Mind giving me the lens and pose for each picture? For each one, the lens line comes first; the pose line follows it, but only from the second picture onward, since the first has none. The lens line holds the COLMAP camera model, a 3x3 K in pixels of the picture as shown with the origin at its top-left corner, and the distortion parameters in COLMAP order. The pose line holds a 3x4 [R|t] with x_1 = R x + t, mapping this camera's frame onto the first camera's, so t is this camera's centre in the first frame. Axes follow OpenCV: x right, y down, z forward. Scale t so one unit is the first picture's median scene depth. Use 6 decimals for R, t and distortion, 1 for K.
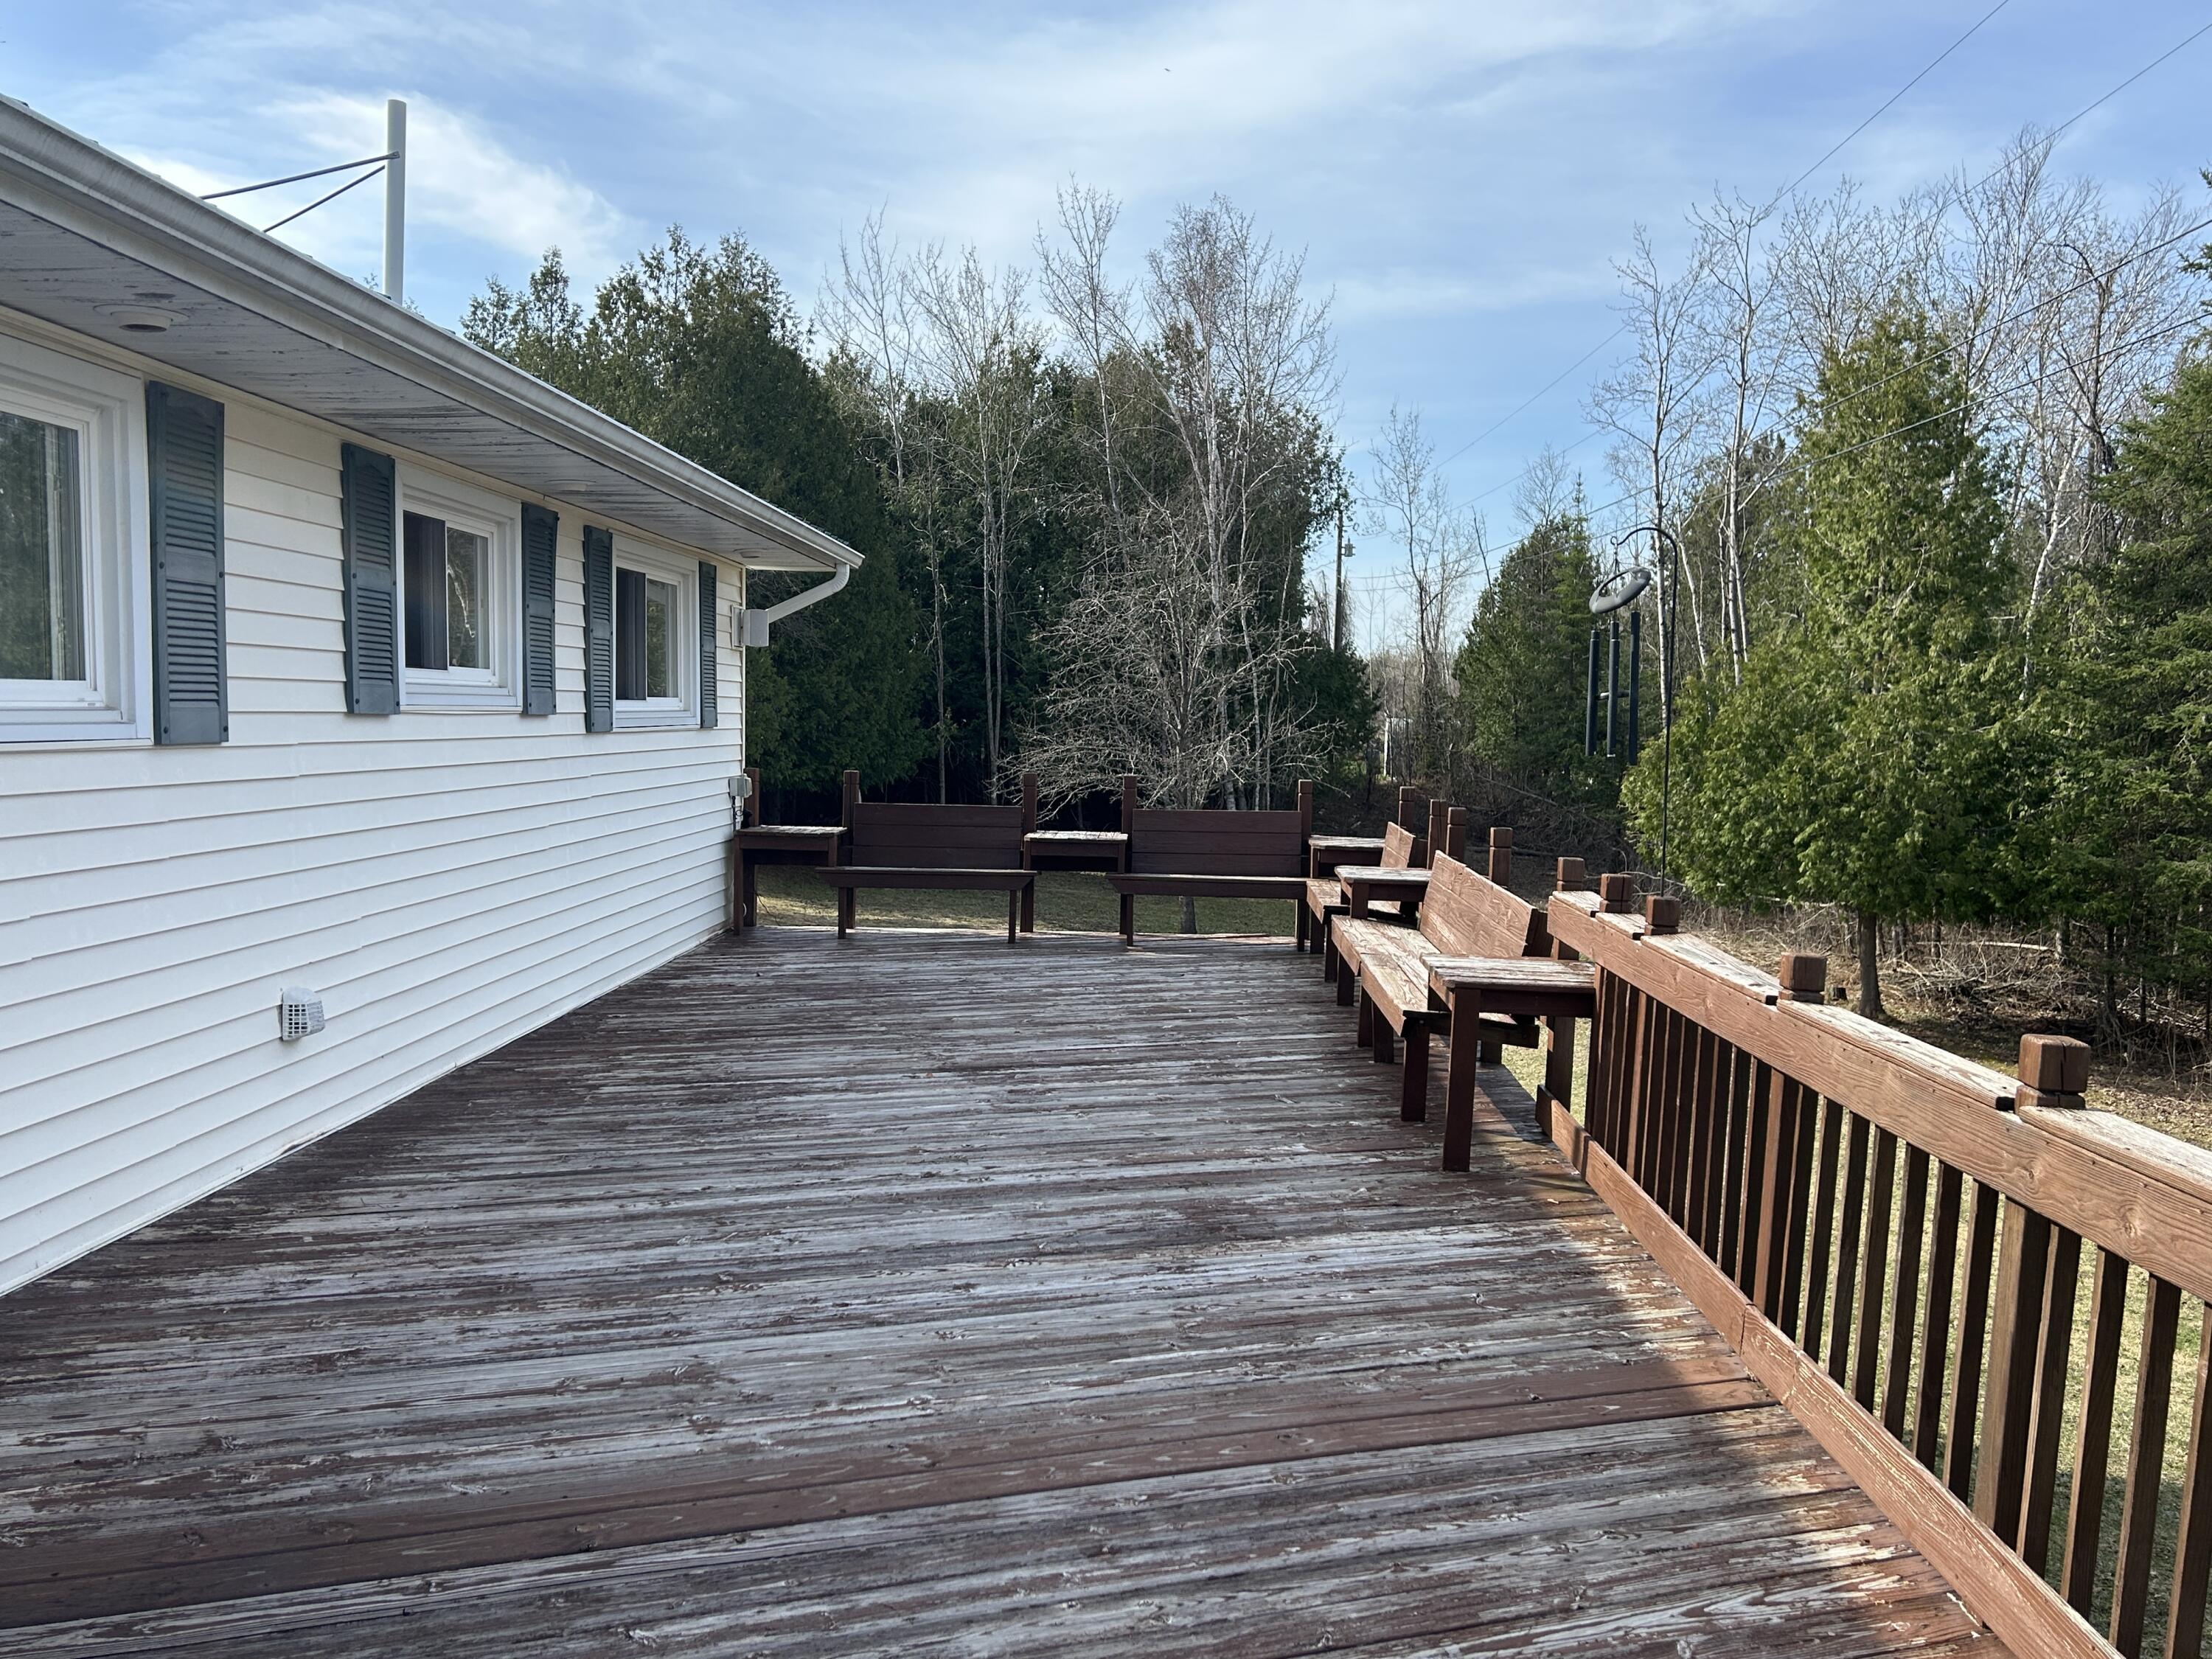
lens RADIAL K [[1886.5, 0, 1097.7], [0, 1886.5, 841.3], [0, 0, 1]] dist [0.107874, -0.113398]
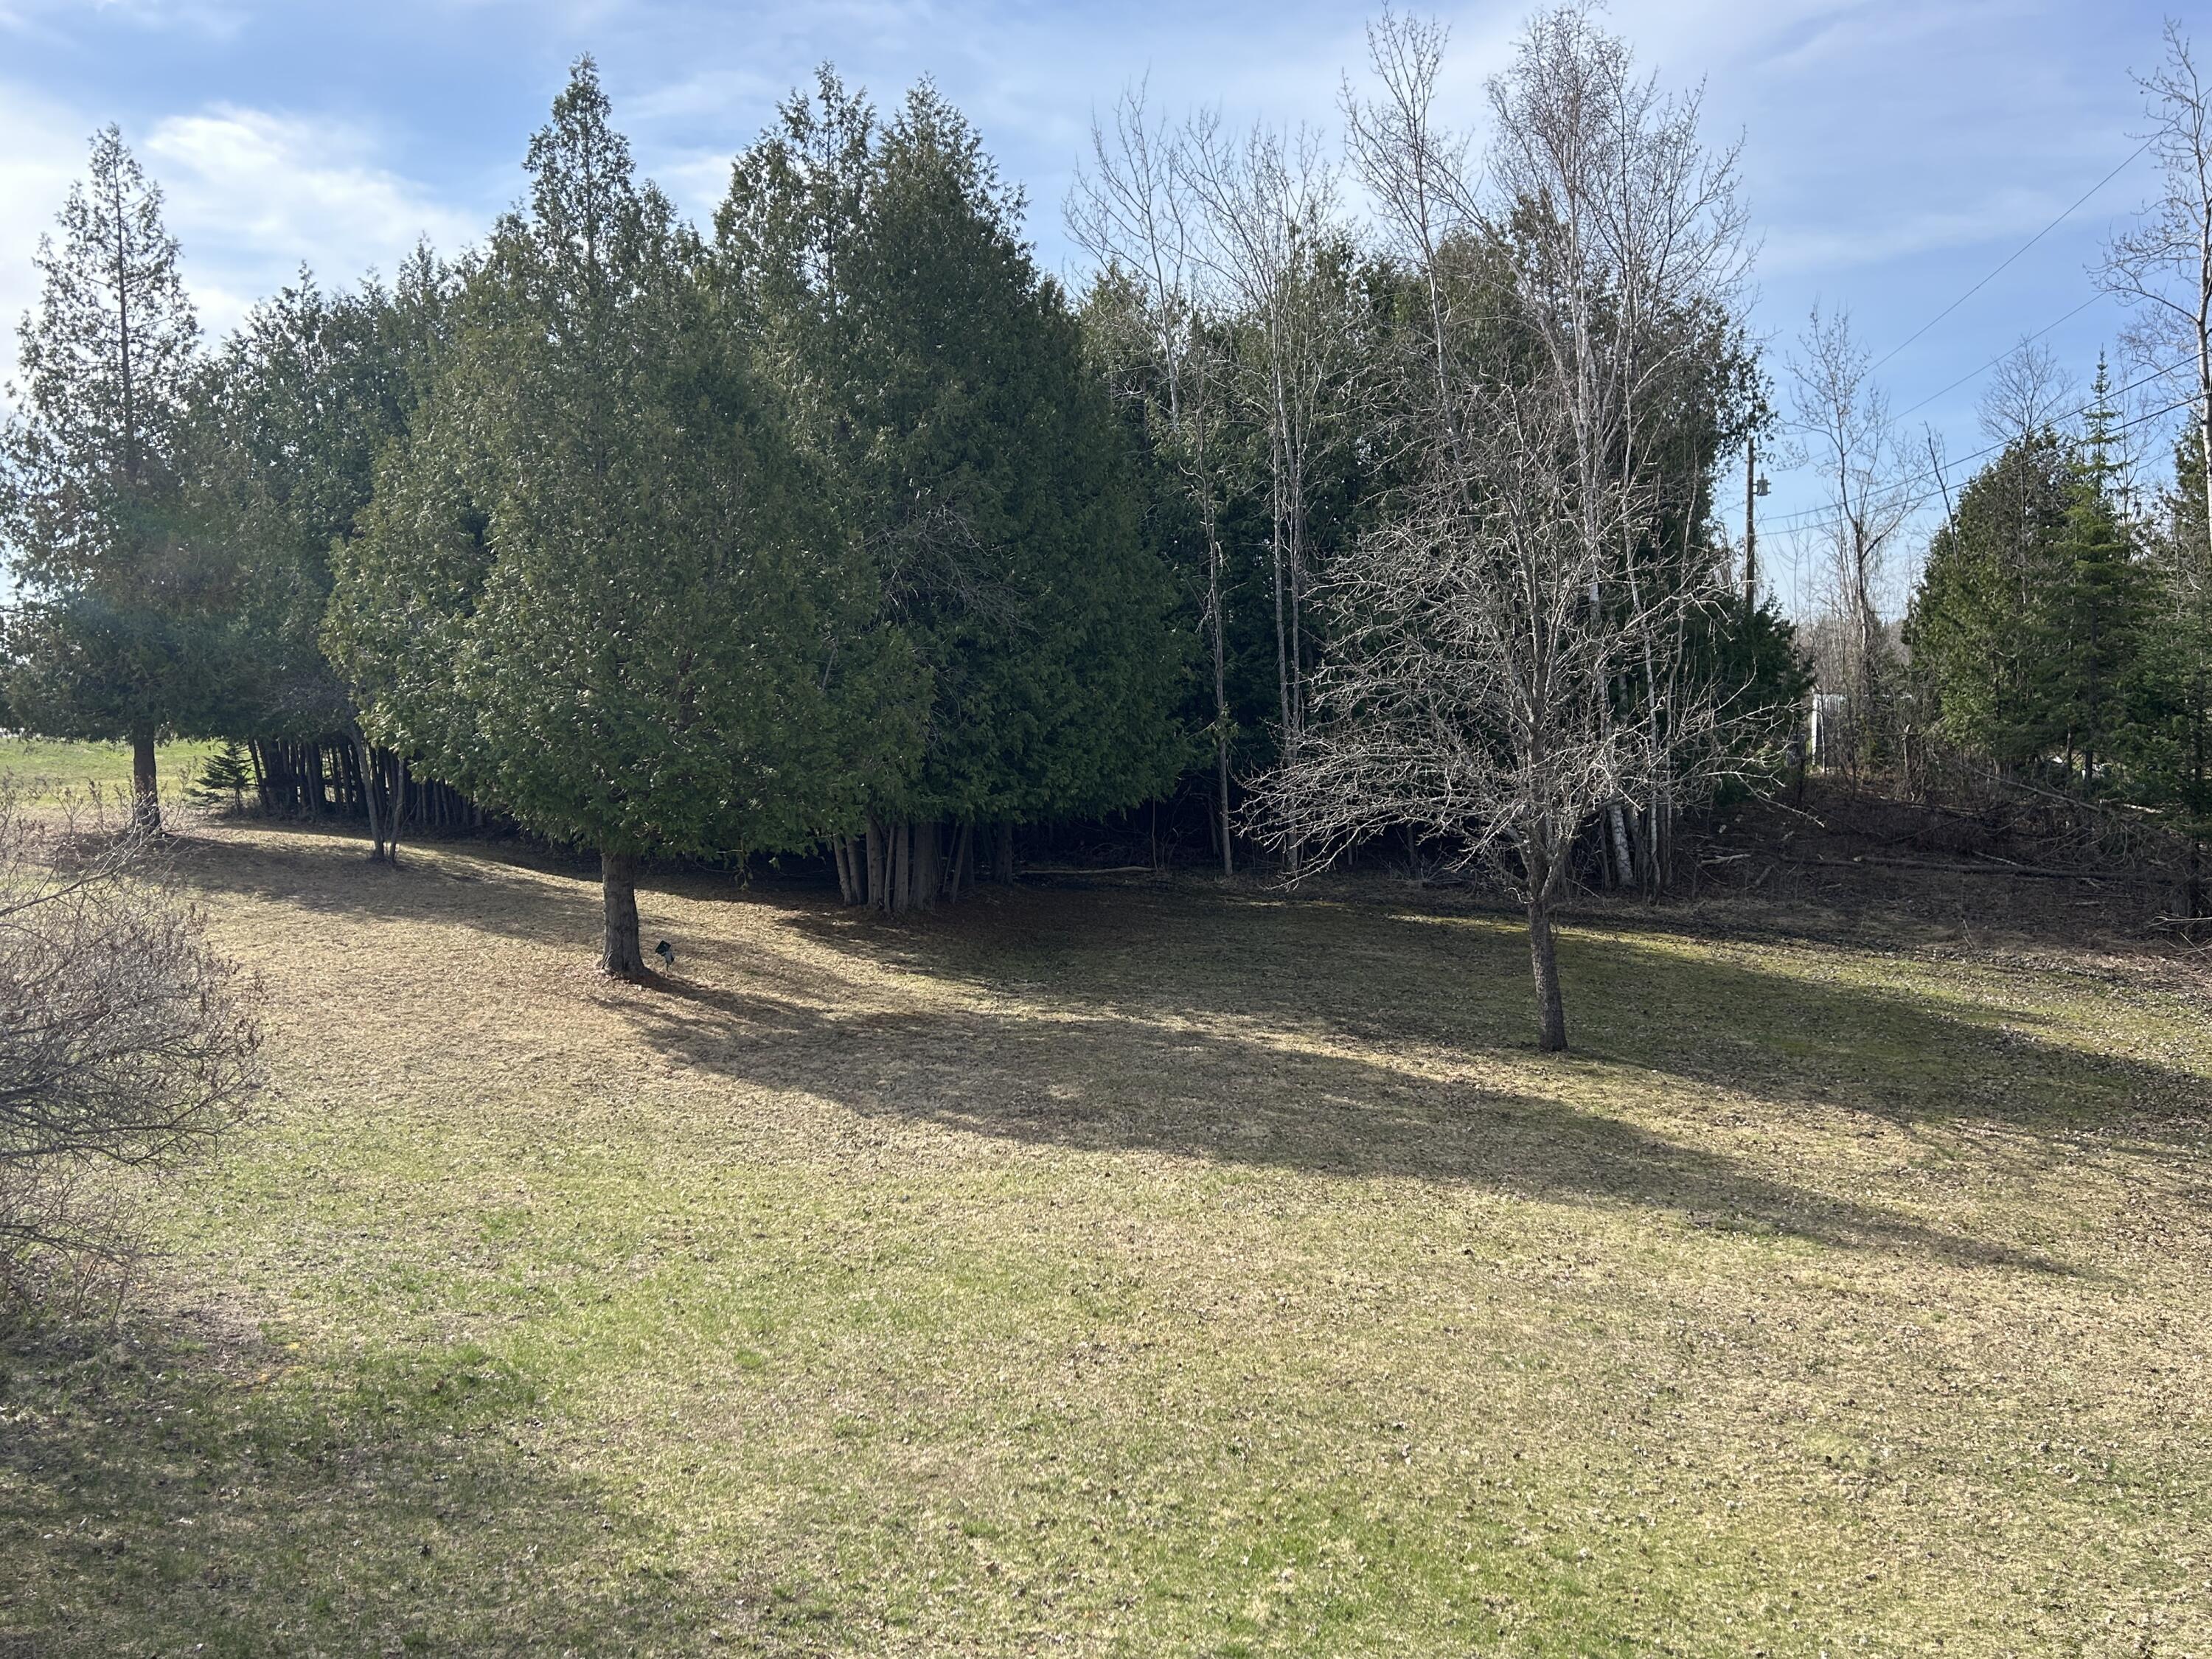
lens RADIAL K [[1886.5, 0, 1112.3], [0, 1886.5, 822.0], [0, 0, 1]] dist [0.107874, -0.113398]
pose [[0.982159, -0.023575, -0.186571, 0.013889], [0.022046, 0.999704, -0.010262, -0.013729], [0.186757, 0.005966, 0.982388, 0.211722]]
